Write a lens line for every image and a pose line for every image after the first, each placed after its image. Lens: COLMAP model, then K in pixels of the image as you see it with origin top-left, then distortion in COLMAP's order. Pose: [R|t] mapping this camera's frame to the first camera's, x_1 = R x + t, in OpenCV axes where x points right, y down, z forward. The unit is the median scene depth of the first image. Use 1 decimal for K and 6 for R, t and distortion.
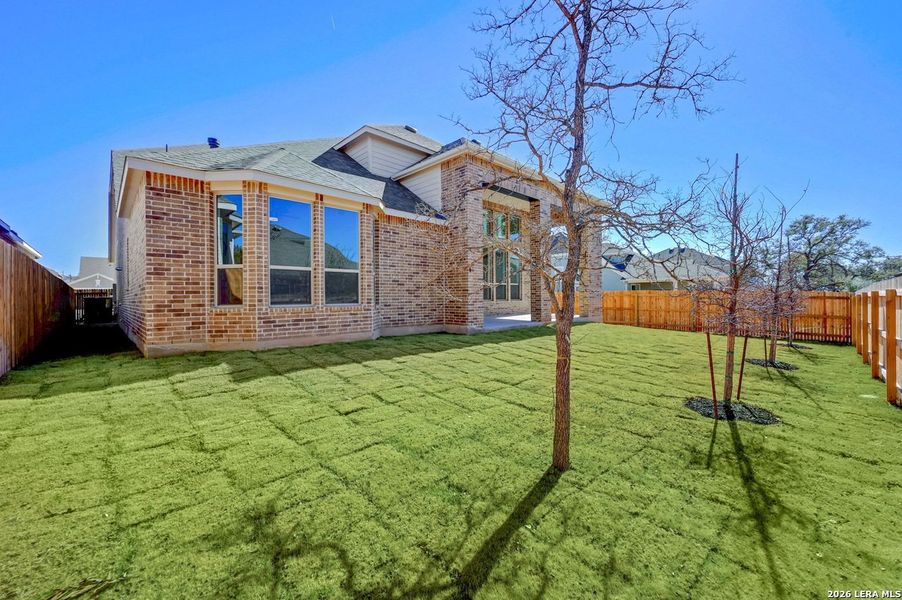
lens RADIAL K [[354.3, 0, 451.1], [0, 354.3, 296.3], [0, 0, 1]] dist [0.003030, -0.000291]
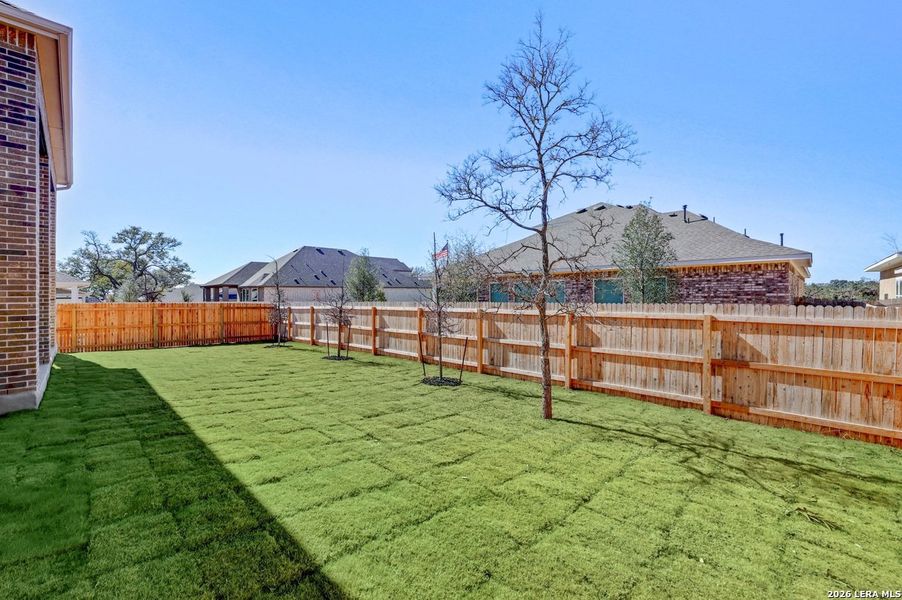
lens RADIAL K [[354.3, 0, 451.3], [0, 354.3, 299.2], [0, 0, 1]] dist [0.003030, -0.000291]
pose [[-0.036519, -0.004482, 0.999323, -0.581189], [0.007401, 0.999961, 0.004755, -0.055399], [-0.999306, 0.007570, -0.036484, 0.608913]]
